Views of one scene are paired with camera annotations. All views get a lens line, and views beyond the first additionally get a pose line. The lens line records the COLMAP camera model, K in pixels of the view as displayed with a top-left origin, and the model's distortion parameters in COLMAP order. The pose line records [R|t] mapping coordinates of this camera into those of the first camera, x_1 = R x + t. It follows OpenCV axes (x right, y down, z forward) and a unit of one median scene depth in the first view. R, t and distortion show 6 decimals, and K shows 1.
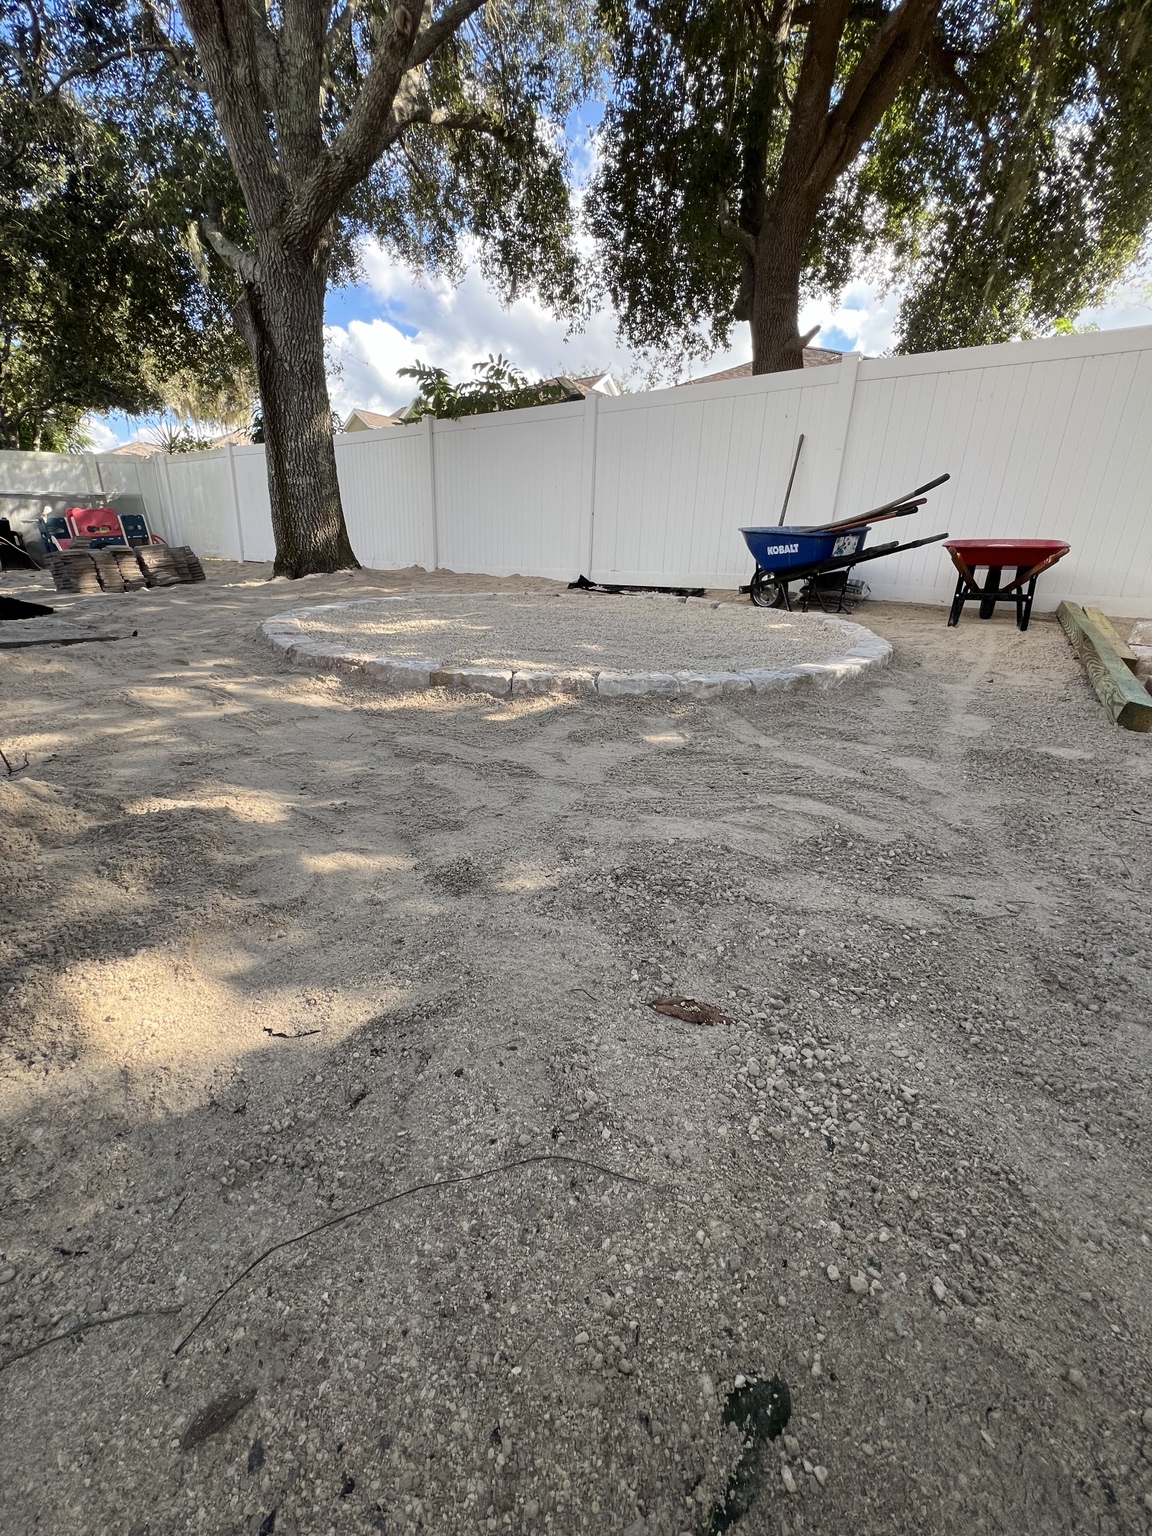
lens RADIAL K [[611.1, 0, 576.0], [0, 611.1, 768.0], [0, 0, 1]] dist [-0.005402, 0.000788]
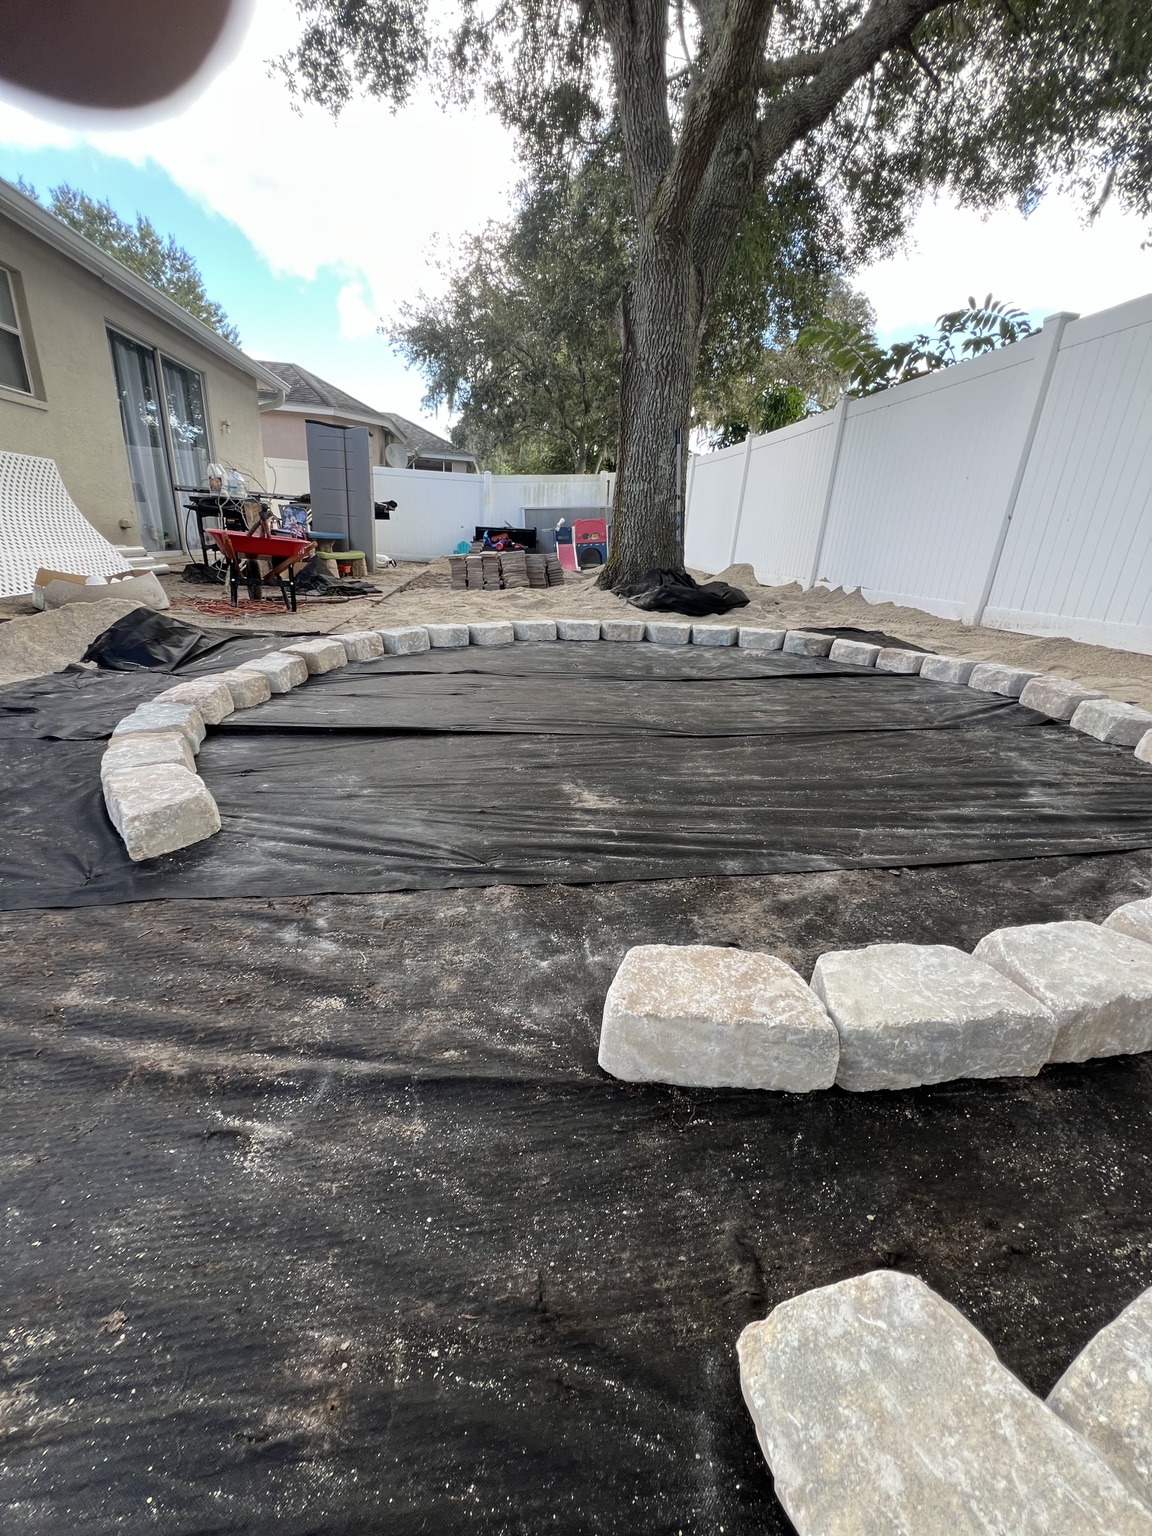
lens RADIAL K [[611.1, 0, 576.0], [0, 611.1, 768.0], [0, 0, 1]] dist [-0.005402, 0.000788]
pose [[0.679290, 0.264084, -0.684708, 0.134169], [-0.269984, 0.957505, 0.101451, -0.071827], [0.682403, 0.115946, 0.721722, 0.172435]]
